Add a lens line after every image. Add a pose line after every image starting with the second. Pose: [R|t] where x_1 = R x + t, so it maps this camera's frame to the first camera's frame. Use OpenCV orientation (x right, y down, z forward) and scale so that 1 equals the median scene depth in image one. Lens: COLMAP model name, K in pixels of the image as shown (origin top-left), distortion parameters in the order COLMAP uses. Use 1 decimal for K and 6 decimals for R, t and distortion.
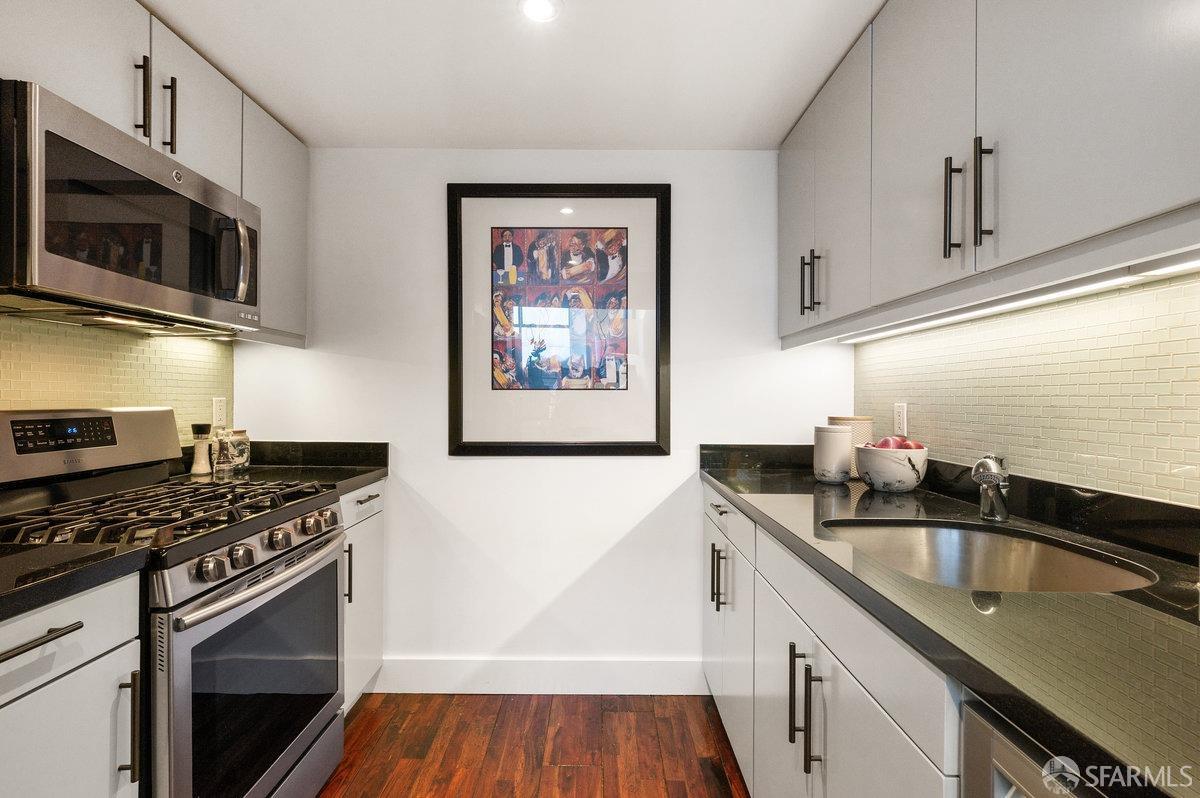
lens RADIAL K [[558.3, 0, 596.7], [0, 558.3, 401.4], [0, 0, 1]] dist [-0.000374, -0.000239]
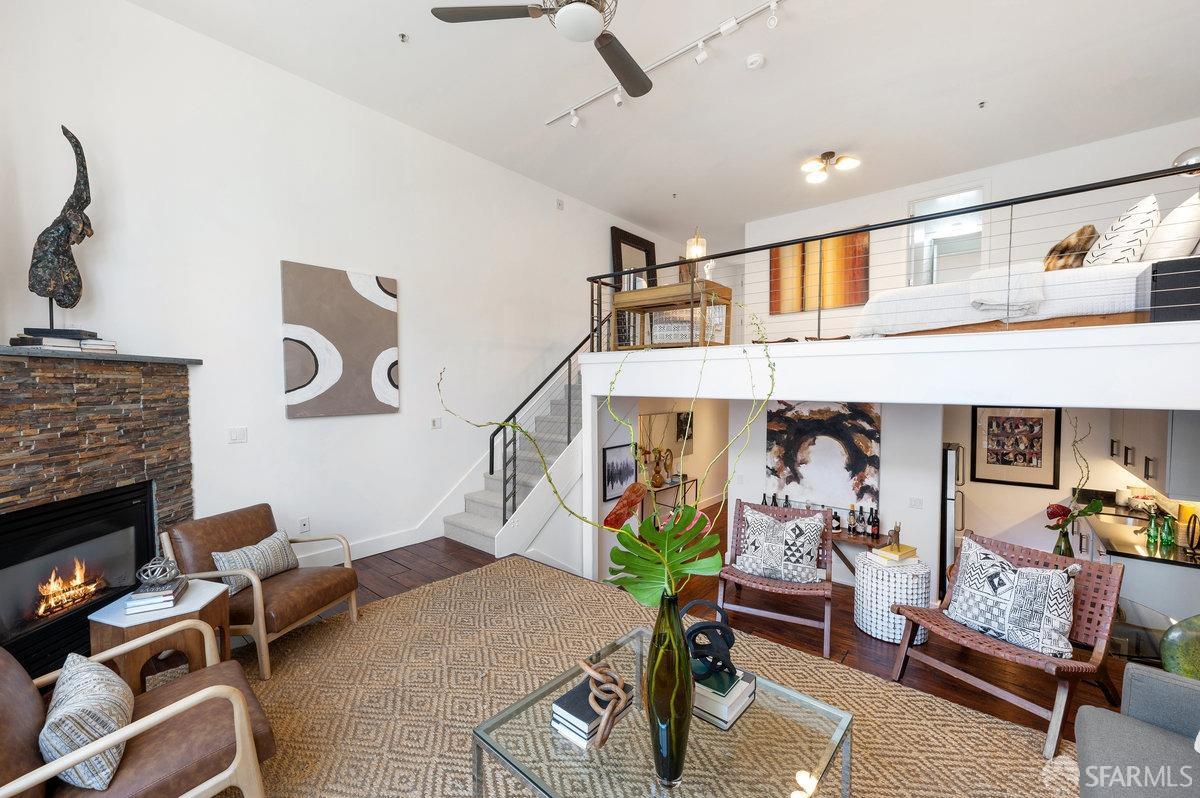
lens RADIAL K [[474.2, 0, 595.9], [0, 474.2, 403.3], [0, 0, 1]] dist [-0.001504, 0.000219]
pose [[0.763753, 0.021314, -0.645157, -0.181624], [0.000717, 0.999426, 0.033866, -0.578996], [0.645509, -0.026328, 0.763299, -3.255712]]
